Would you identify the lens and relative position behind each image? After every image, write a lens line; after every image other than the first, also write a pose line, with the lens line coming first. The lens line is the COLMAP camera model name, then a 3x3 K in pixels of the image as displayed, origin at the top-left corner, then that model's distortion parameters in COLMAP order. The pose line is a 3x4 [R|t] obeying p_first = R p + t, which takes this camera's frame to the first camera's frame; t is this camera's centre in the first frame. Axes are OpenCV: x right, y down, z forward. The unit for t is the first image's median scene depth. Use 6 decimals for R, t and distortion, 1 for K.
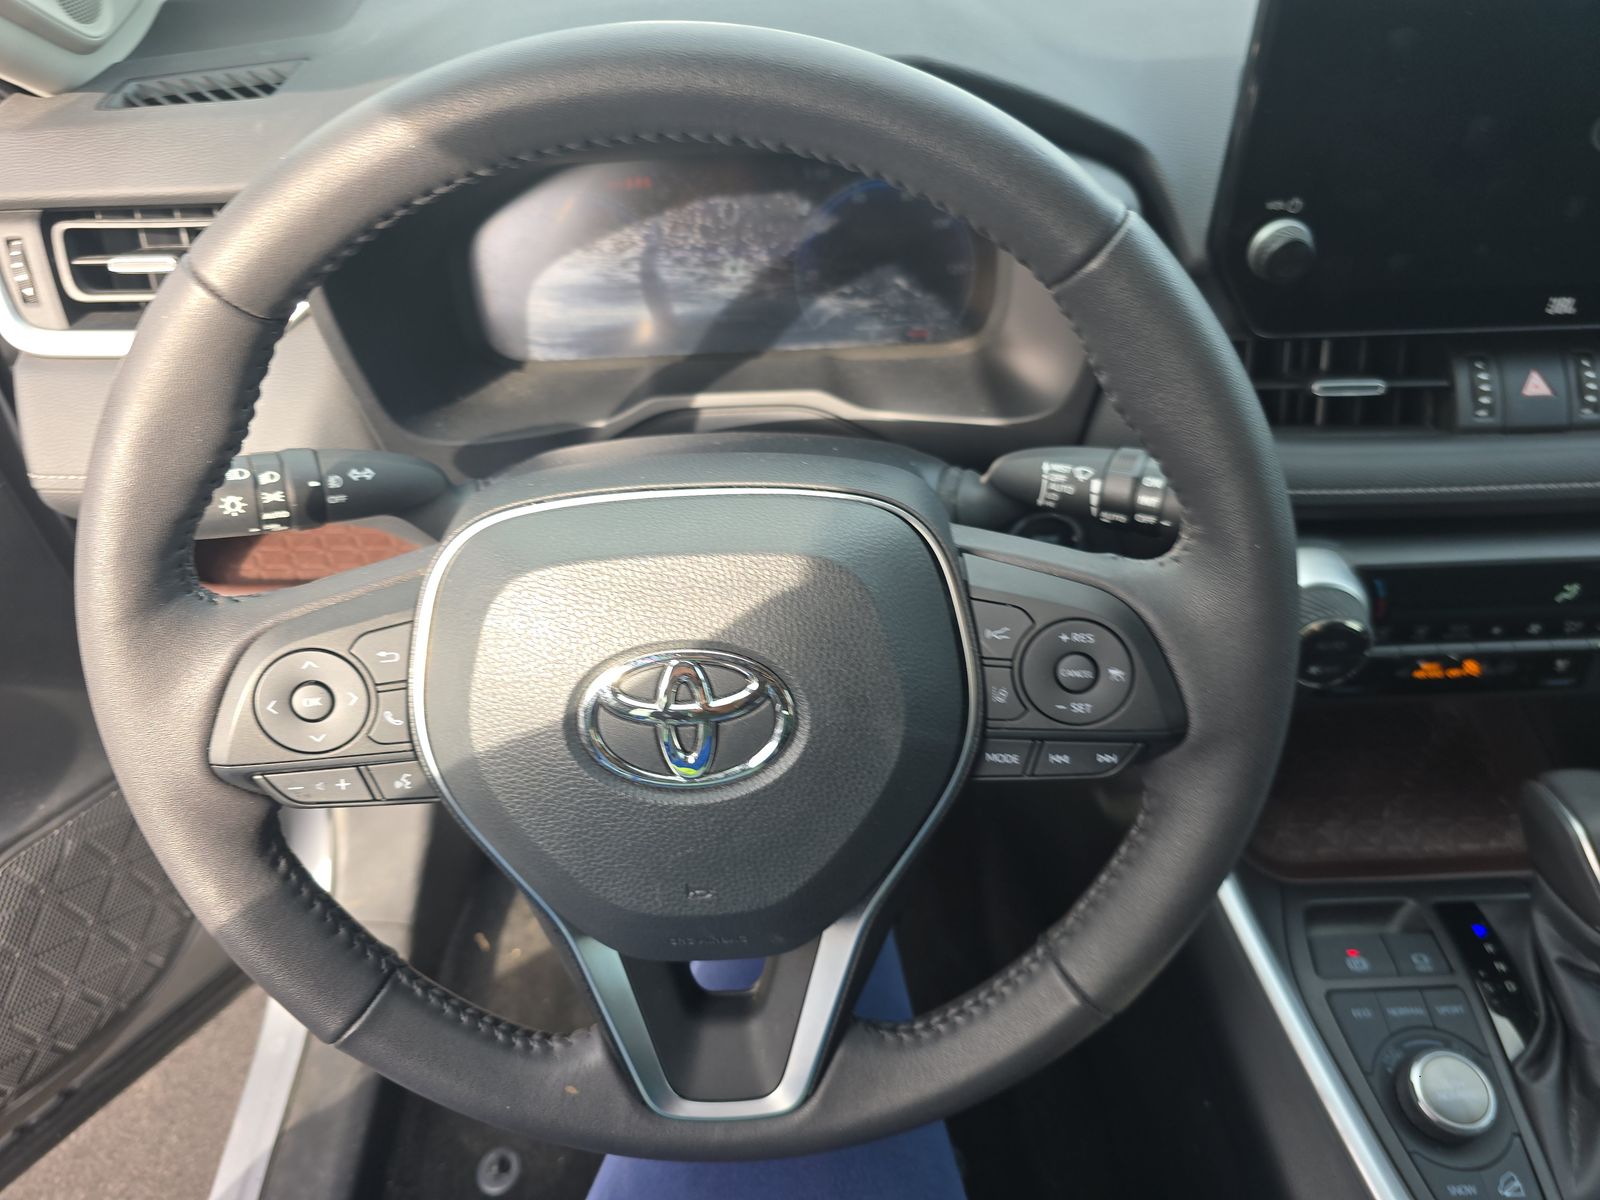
lens RADIAL K [[1073.4, 0, 800.0], [0, 1073.4, 600.0], [0, 0, 1]] dist [-0.018107, -0.002991]
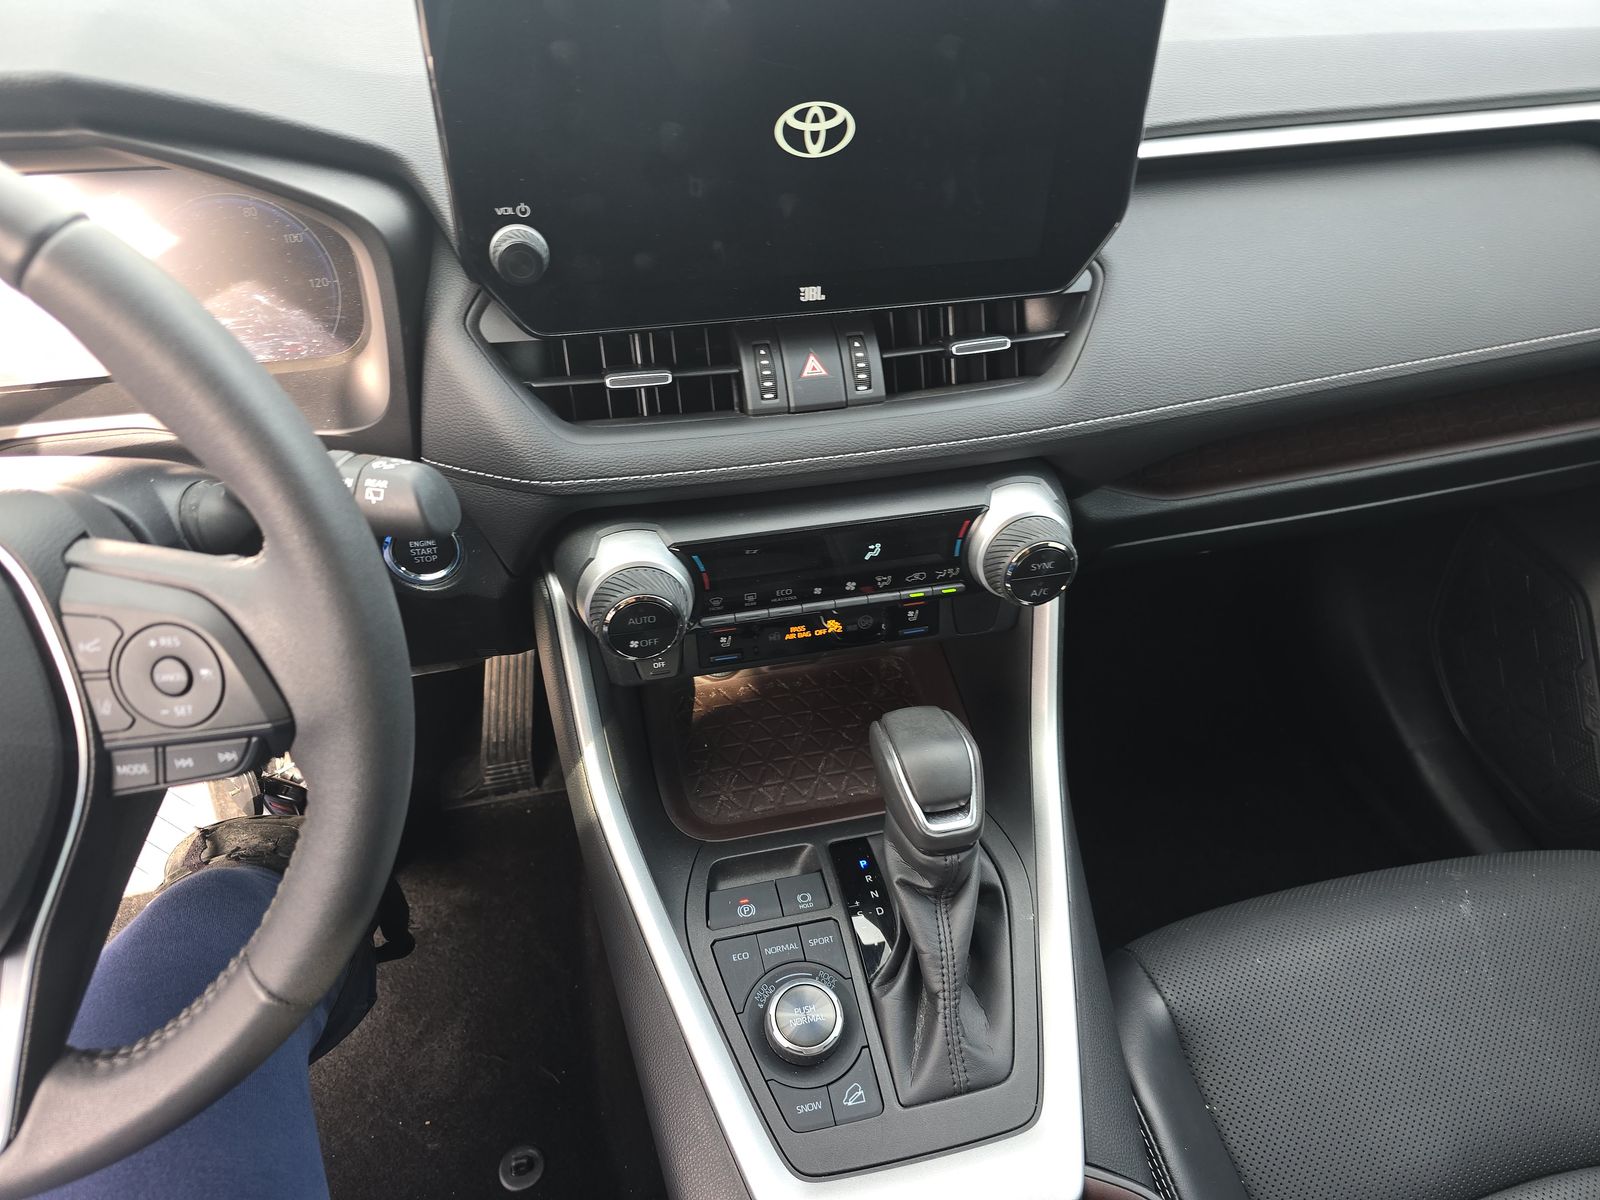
lens RADIAL K [[1047.7, 0, 800.0], [0, 1047.7, 600.0], [0, 0, 1]] dist [0.037424, -0.048306]
pose [[0.974336, -0.096912, 0.203170, 0.432987], [0.098601, 0.995125, 0.001817, 0.035632], [-0.202356, 0.018262, 0.979142, -0.063728]]
